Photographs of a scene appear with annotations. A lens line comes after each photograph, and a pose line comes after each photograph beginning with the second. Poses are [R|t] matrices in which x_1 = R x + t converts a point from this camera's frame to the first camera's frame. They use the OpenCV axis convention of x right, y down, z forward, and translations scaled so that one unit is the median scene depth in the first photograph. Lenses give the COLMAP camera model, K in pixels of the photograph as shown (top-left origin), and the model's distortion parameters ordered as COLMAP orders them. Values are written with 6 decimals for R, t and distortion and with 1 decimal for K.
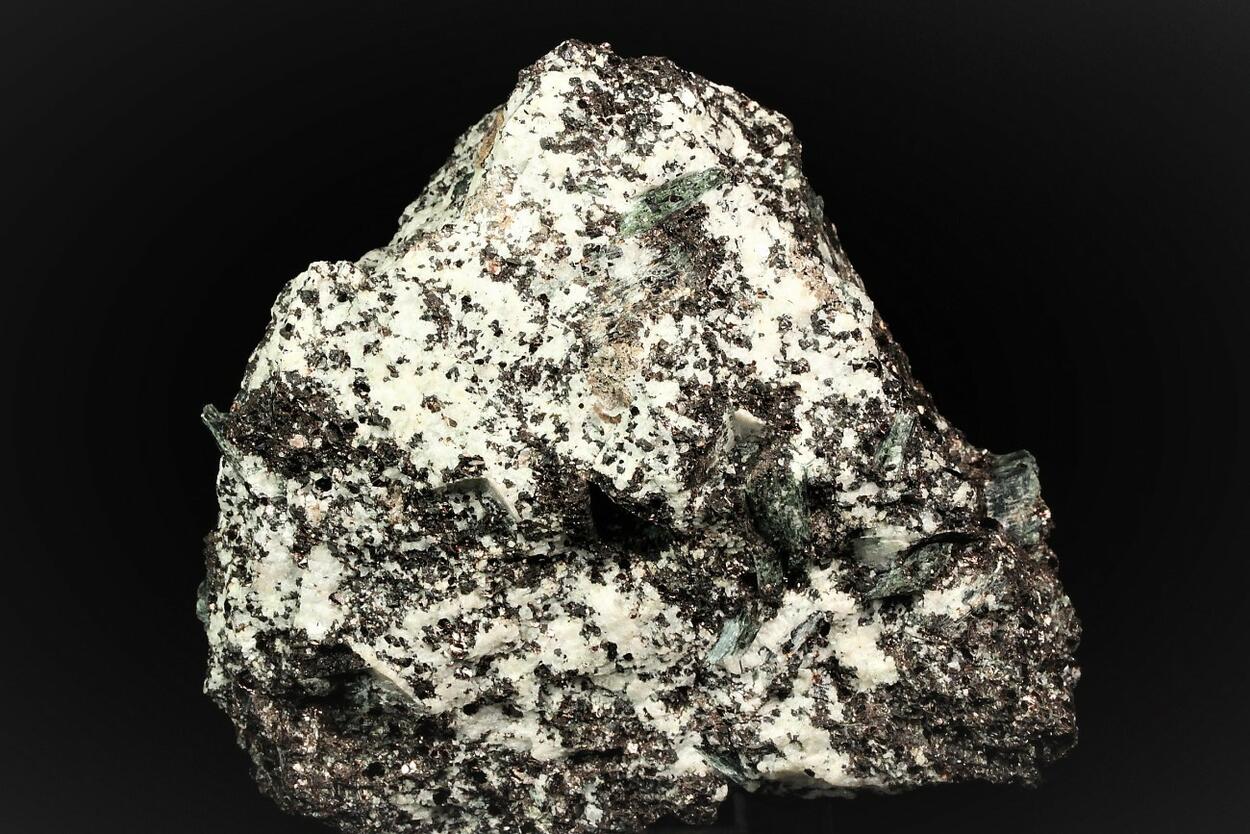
lens RADIAL K [[4916.8, 0, 625.0], [0, 4916.8, 417.0], [0, 0, 1]] dist [-0.125232, -2.005622]
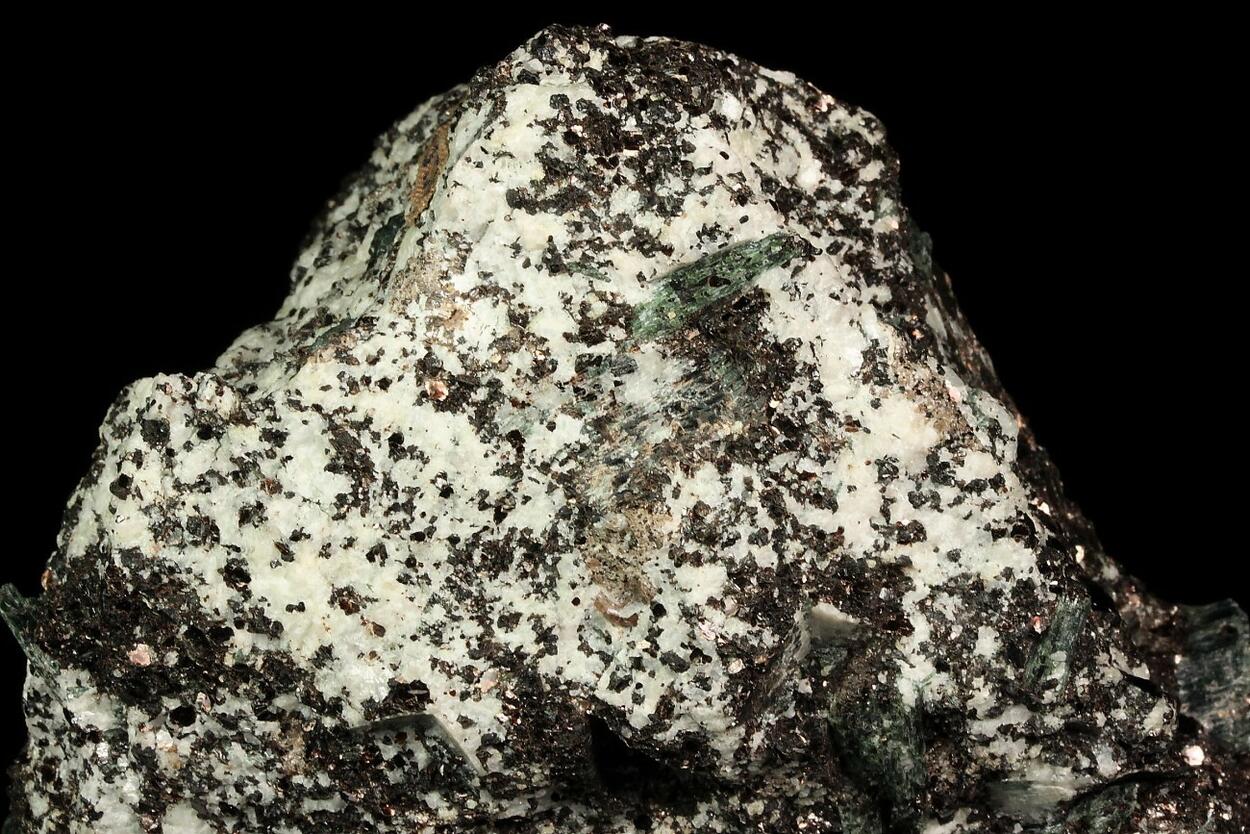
lens RADIAL K [[4916.8, 0, 625.0], [0, 4916.8, 417.0], [0, 0, 1]] dist [-0.125232, -2.005622]
pose [[0.999775, -0.014098, 0.015845, -0.012325], [0.012386, 0.994563, 0.103397, -0.093305], [-0.017216, -0.103177, 0.994514, 0.354959]]
